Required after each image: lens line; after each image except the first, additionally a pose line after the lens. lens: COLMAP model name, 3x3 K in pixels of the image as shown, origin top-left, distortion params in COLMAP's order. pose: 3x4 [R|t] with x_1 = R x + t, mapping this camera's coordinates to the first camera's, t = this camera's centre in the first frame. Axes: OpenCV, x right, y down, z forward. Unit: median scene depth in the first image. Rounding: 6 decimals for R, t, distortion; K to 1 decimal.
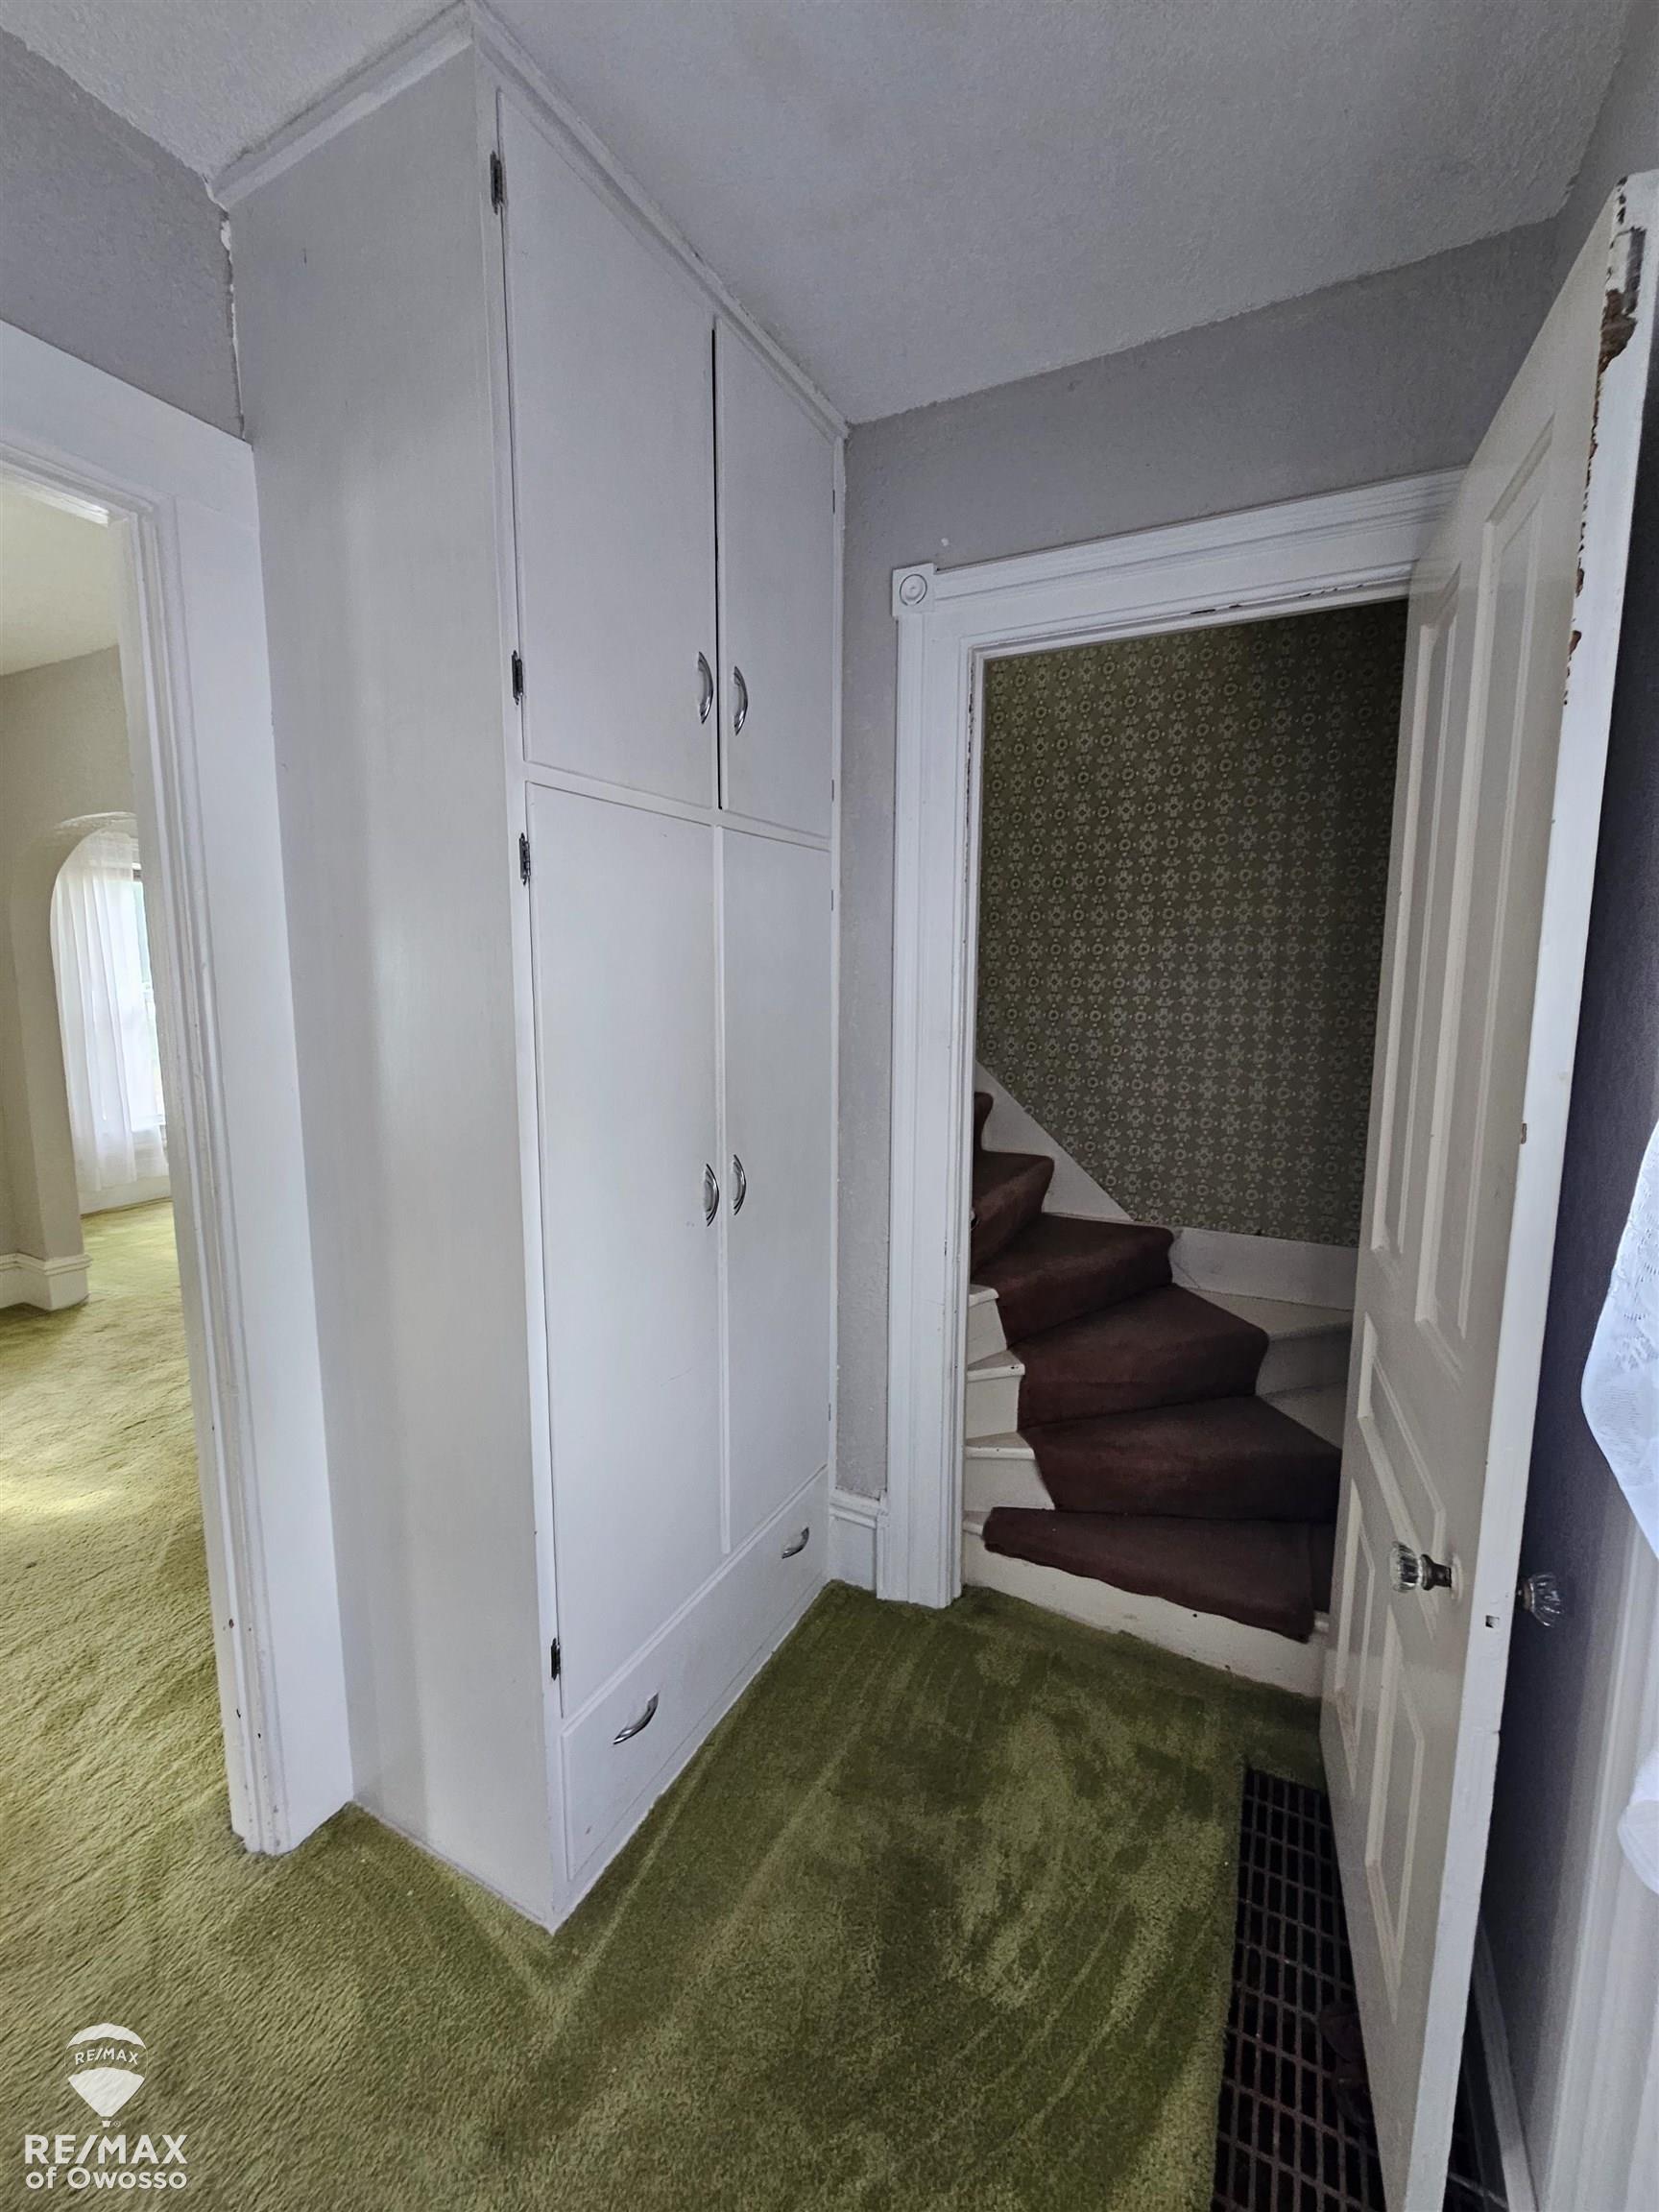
lens RADIAL K [[910.2, 0, 841.1], [0, 910.2, 1091.4], [0, 0, 1]] dist [0.005011, 0.002077]
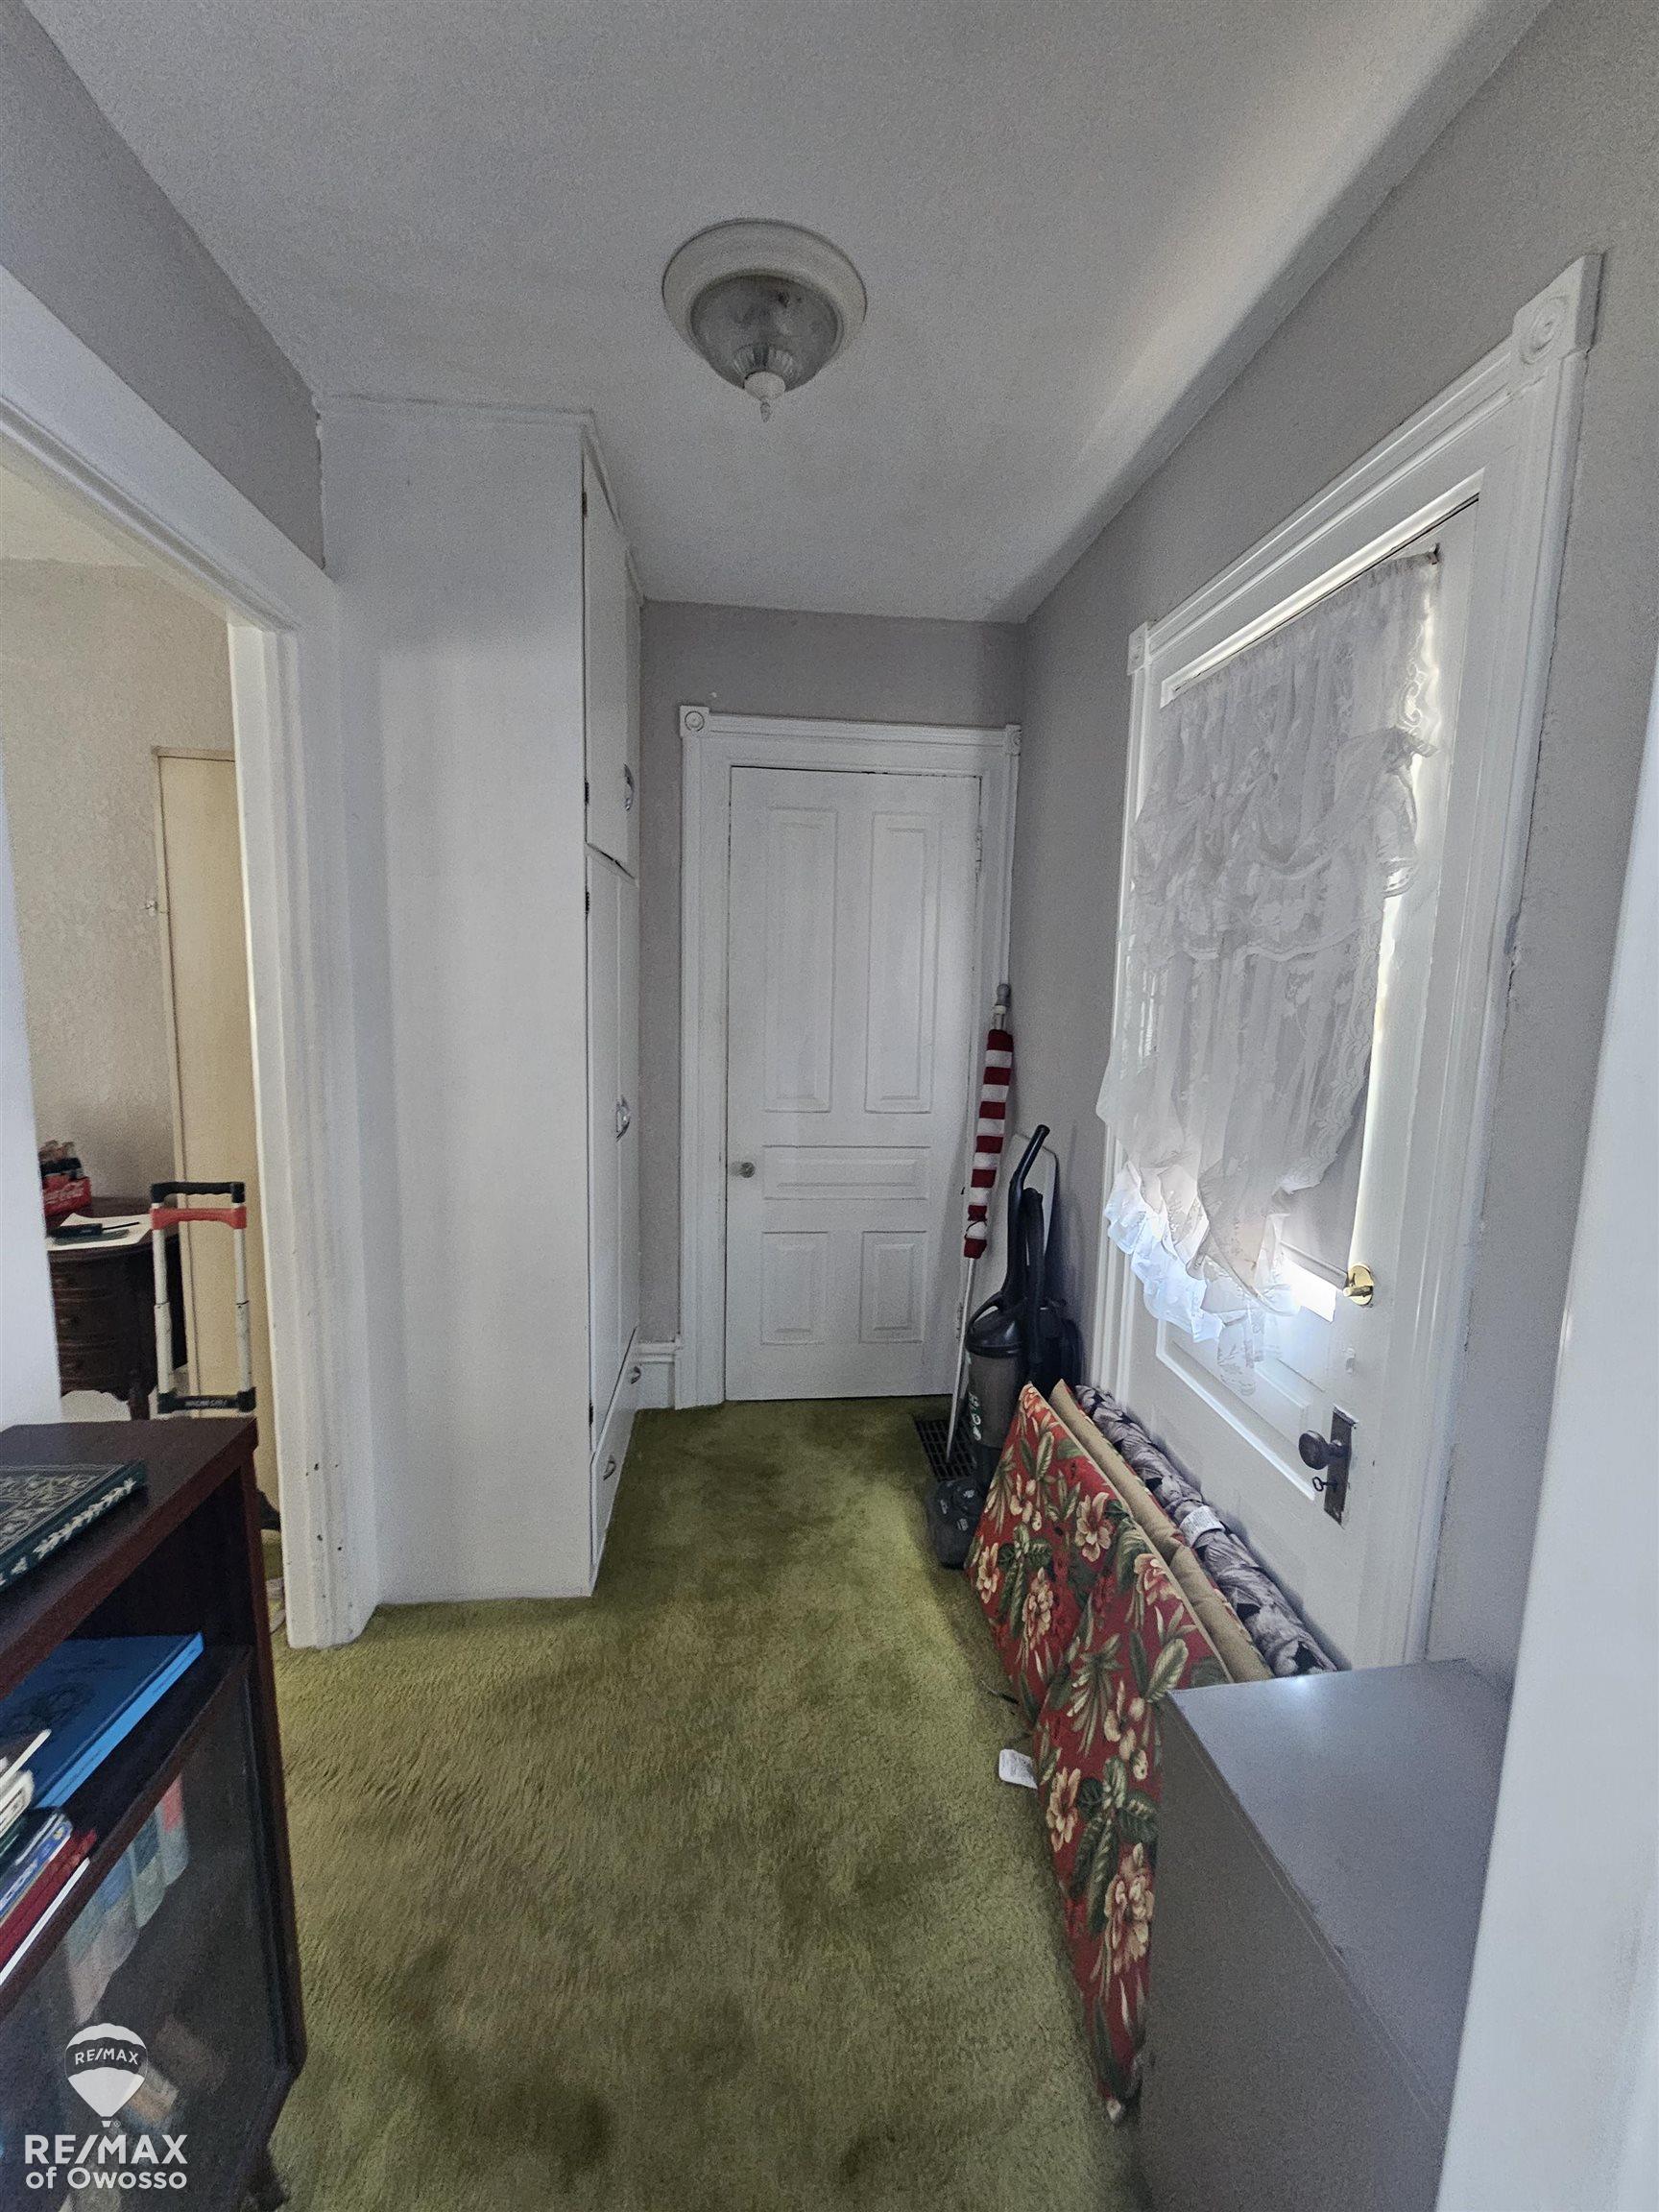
lens RADIAL K [[910.2, 0, 817.5], [0, 910.2, 1108.7], [0, 0, 1]] dist [0.005011, 0.002077]
pose [[0.849844, -0.064411, 0.523084, -0.487244], [0.056919, 0.997916, 0.030405, 0.052993], [-0.523952, 0.003934, 0.851739, -0.335694]]
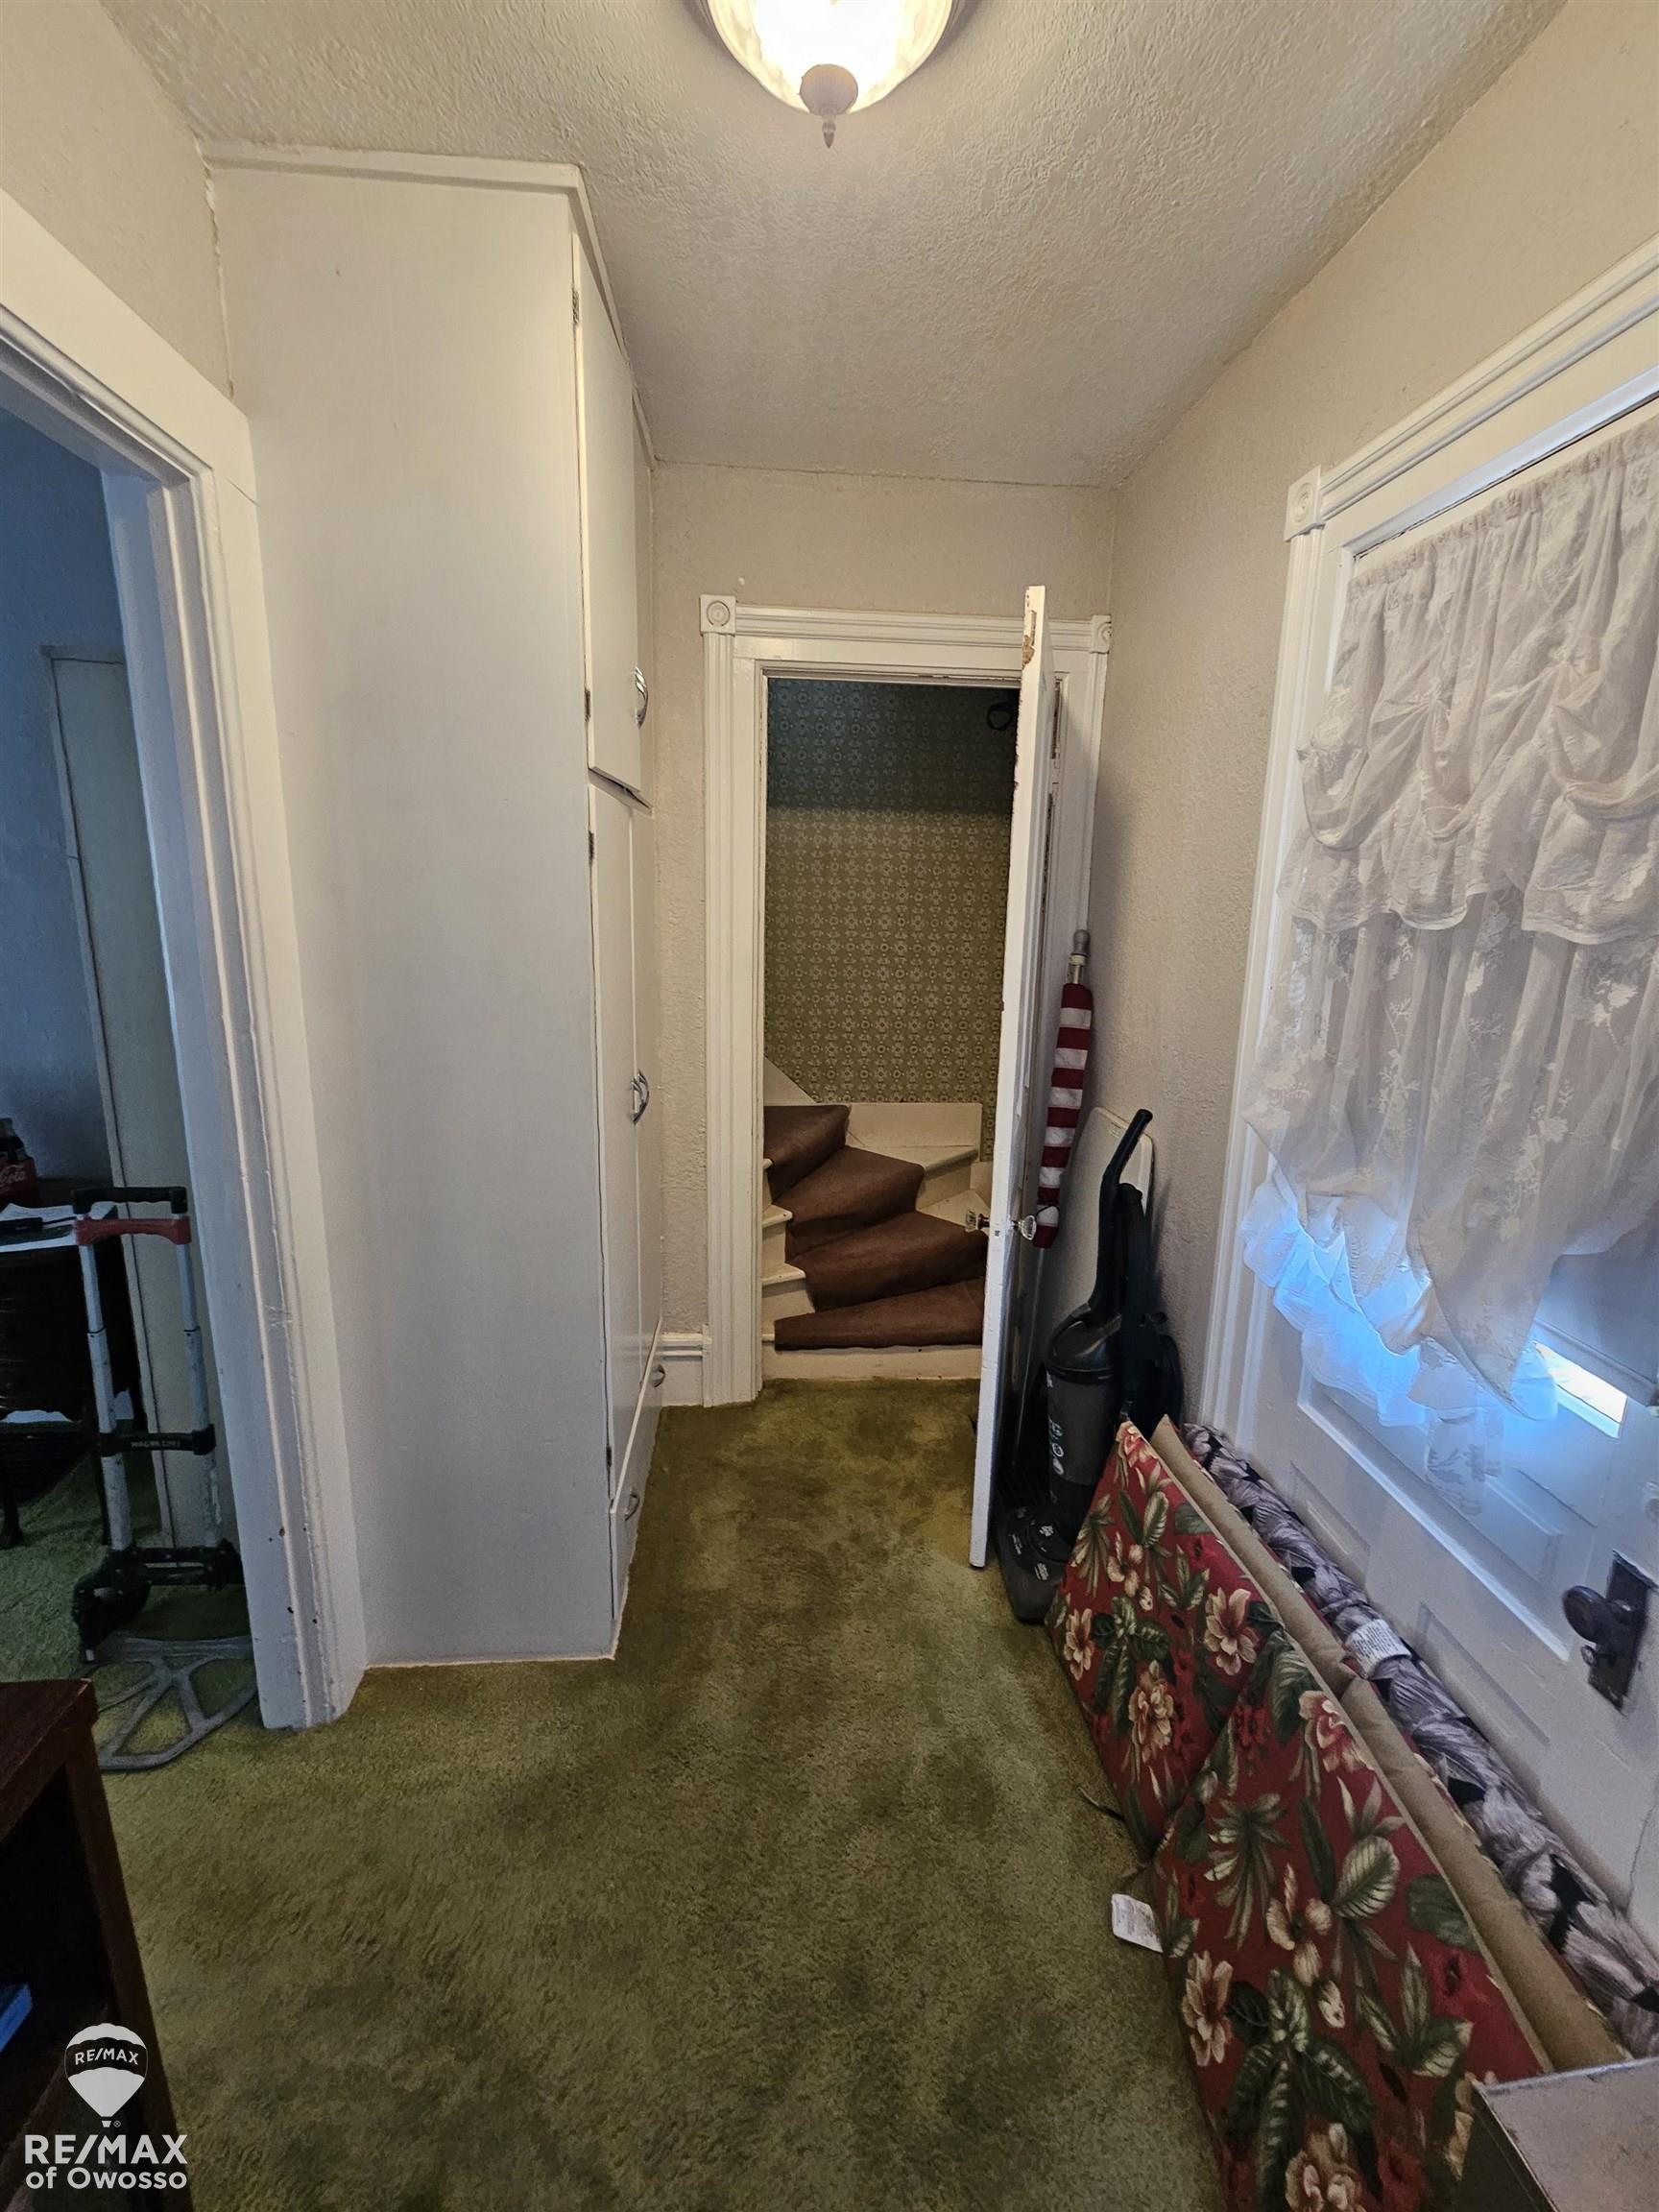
lens RADIAL K [[910.2, 0, 825.2], [0, 910.2, 1090.4], [0, 0, 1]] dist [0.005011, 0.002077]
pose [[0.854925, -0.101827, 0.508660, -0.420862], [0.059893, 0.993363, 0.098194, -0.005286], [-0.515283, -0.053483, 0.855350, -0.161104]]
